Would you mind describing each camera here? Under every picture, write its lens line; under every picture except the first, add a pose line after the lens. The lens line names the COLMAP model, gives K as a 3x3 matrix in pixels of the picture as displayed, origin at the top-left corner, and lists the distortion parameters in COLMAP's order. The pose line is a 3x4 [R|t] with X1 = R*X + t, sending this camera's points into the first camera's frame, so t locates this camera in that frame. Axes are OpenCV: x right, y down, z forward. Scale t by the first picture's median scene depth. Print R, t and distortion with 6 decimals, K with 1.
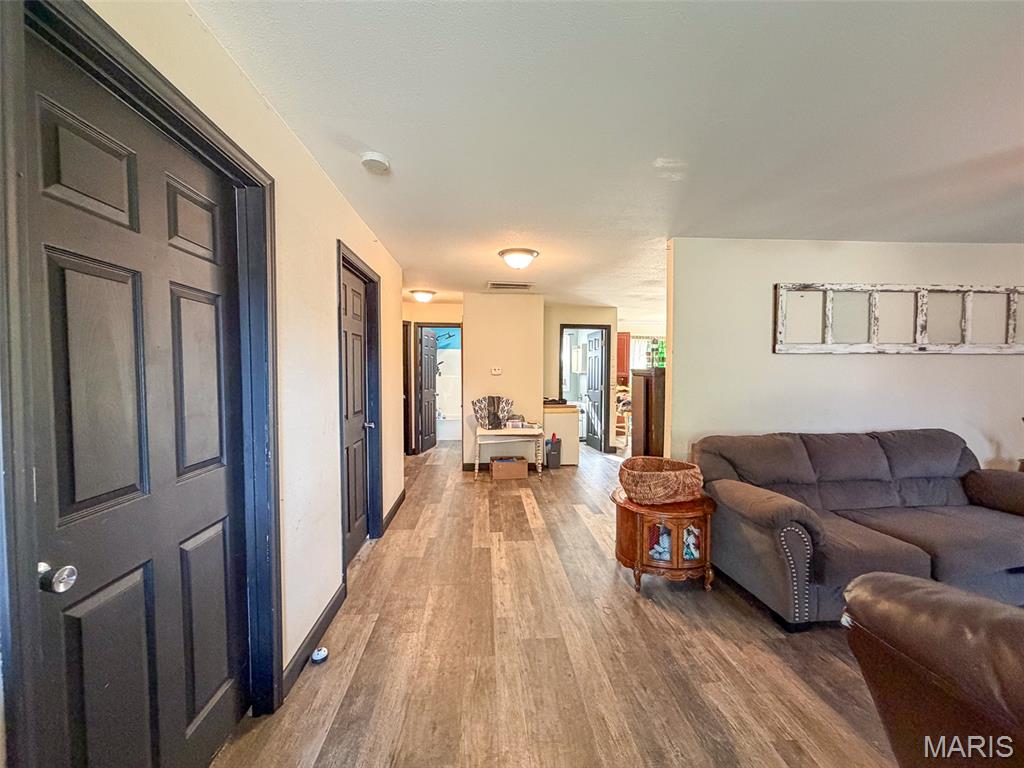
lens RADIAL K [[410.3, 0, 508.7], [0, 410.3, 385.4], [0, 0, 1]] dist [0.000166, -0.000071]
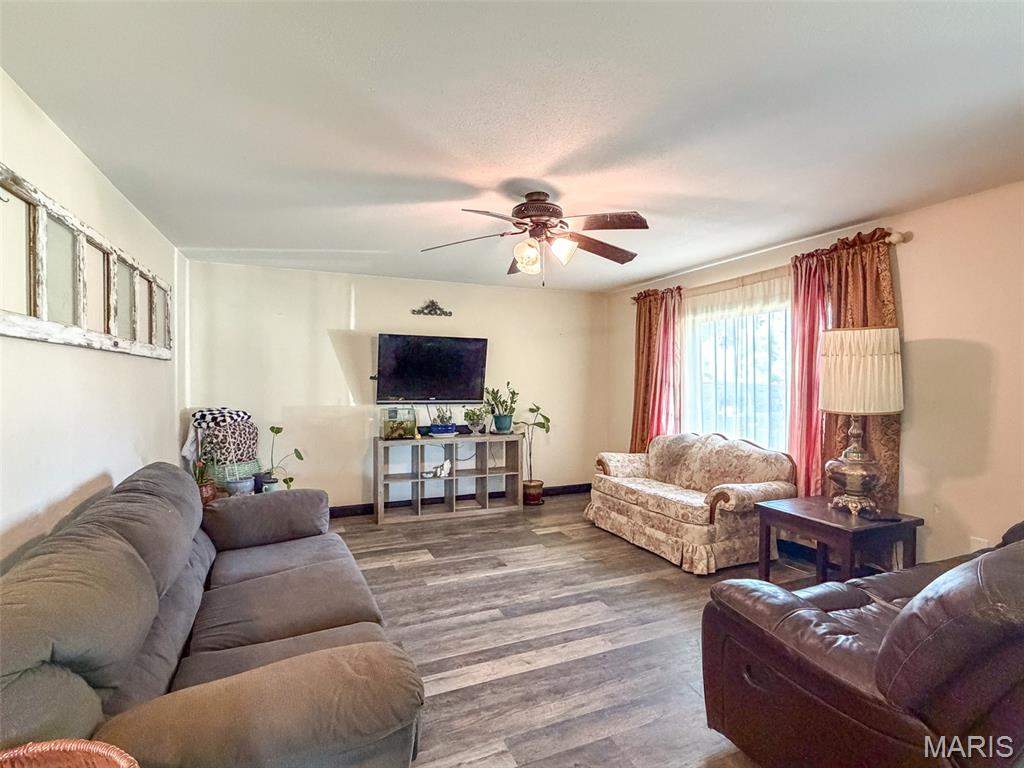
lens RADIAL K [[506.3, 0, 512.0], [0, 506.3, 384.0], [0, 0, 1]] dist [-0.001044, -0.000175]
pose [[-0.334773, -0.005564, 0.942282, 0.050176], [0.035025, 0.999218, 0.018343, -0.019221], [-0.941648, 0.039145, -0.334316, 0.688002]]
